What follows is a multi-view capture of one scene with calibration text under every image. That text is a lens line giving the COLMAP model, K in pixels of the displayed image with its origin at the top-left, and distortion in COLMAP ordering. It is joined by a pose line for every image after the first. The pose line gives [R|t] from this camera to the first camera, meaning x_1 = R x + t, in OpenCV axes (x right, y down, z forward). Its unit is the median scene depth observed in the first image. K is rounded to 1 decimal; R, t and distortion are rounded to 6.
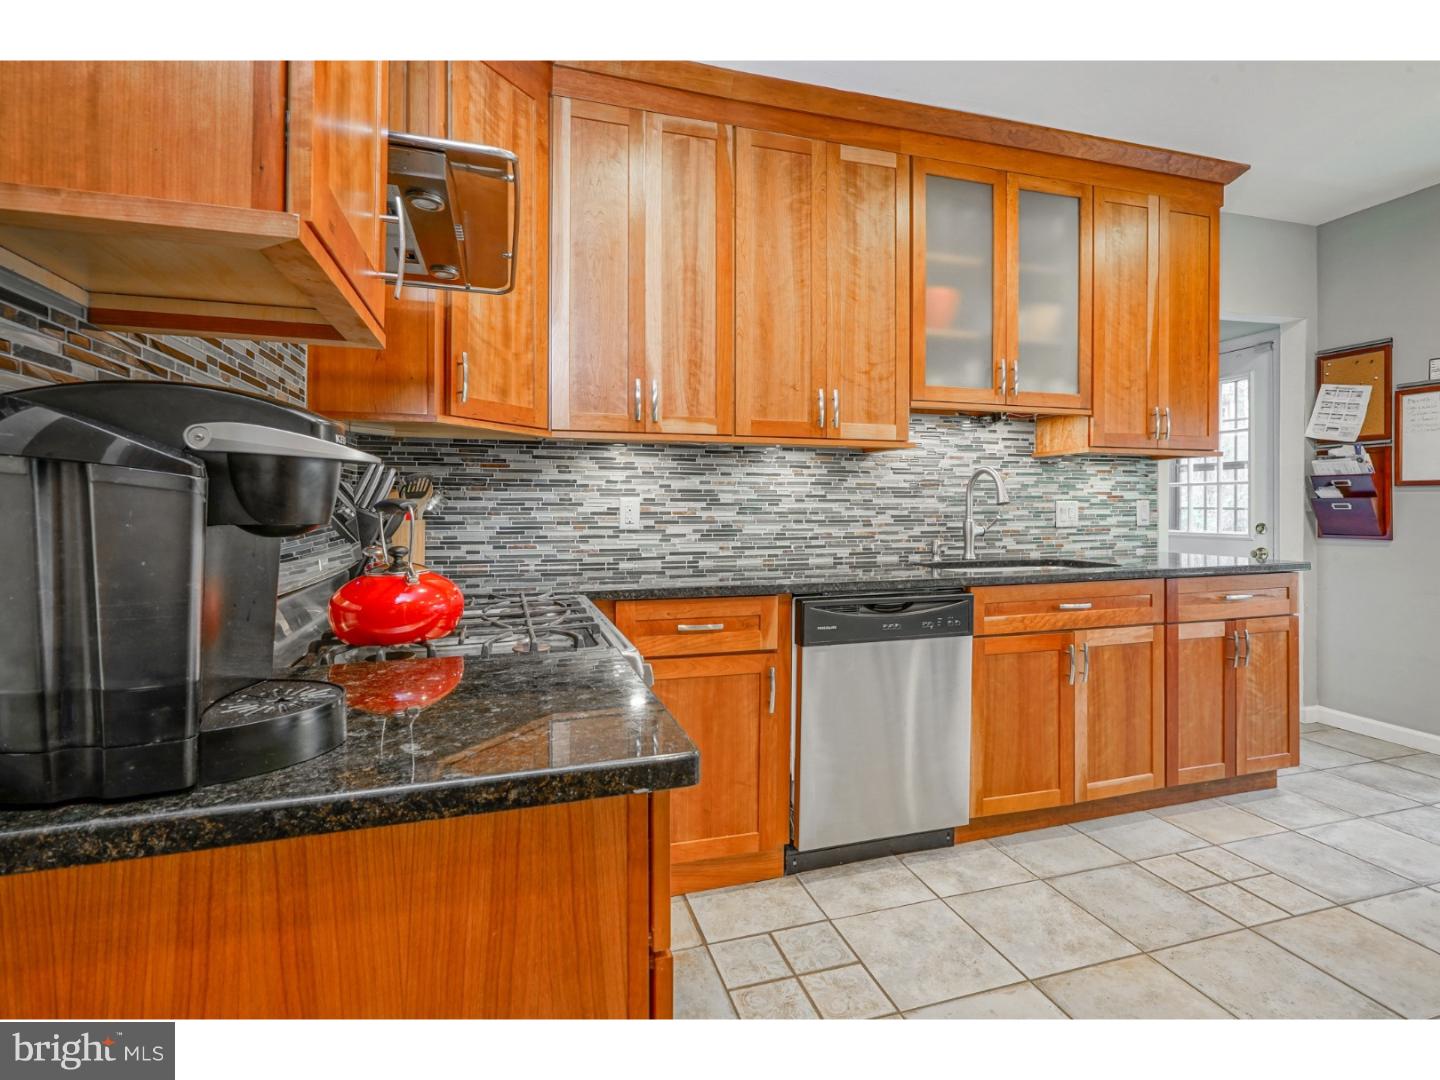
lens RADIAL K [[689.9, 0, 710.2], [0, 689.9, 507.2], [0, 0, 1]] dist [0.000816, 0.000284]
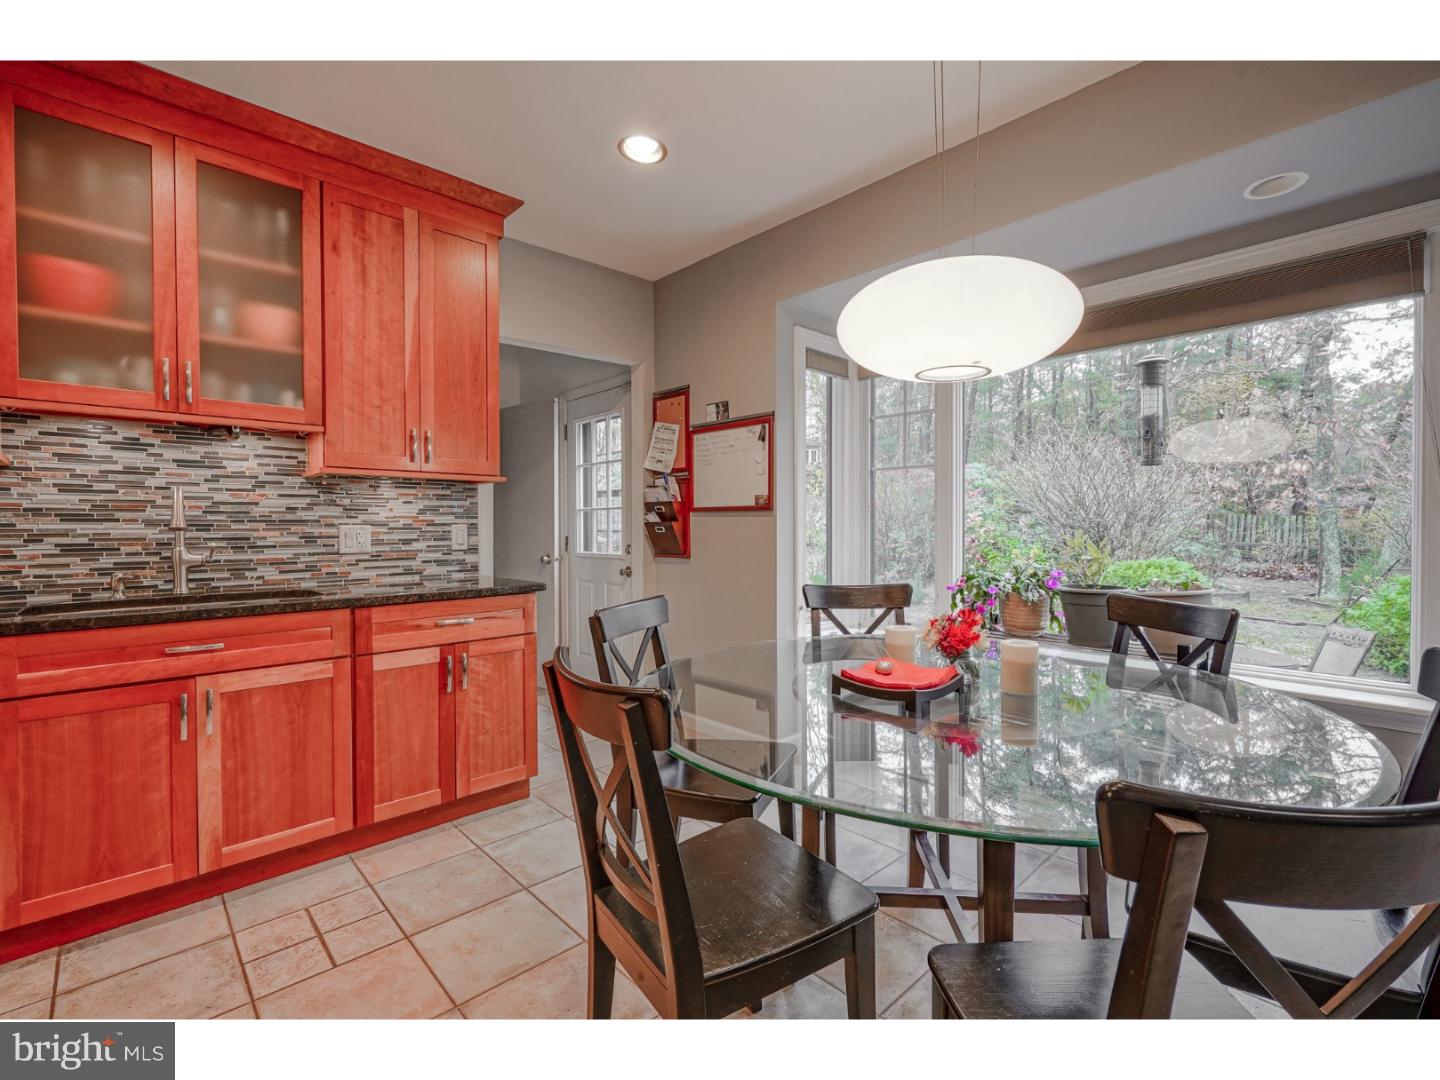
lens RADIAL K [[657.9, 0, 720.0], [0, 657.9, 540.0], [0, 0, 1]] dist [-0.001134, 0.000852]
pose [[0.896022, -0.011517, 0.443859, 0.609086], [0.004201, 0.999839, 0.017463, -0.002898], [-0.443989, -0.013782, 0.895926, -0.021644]]
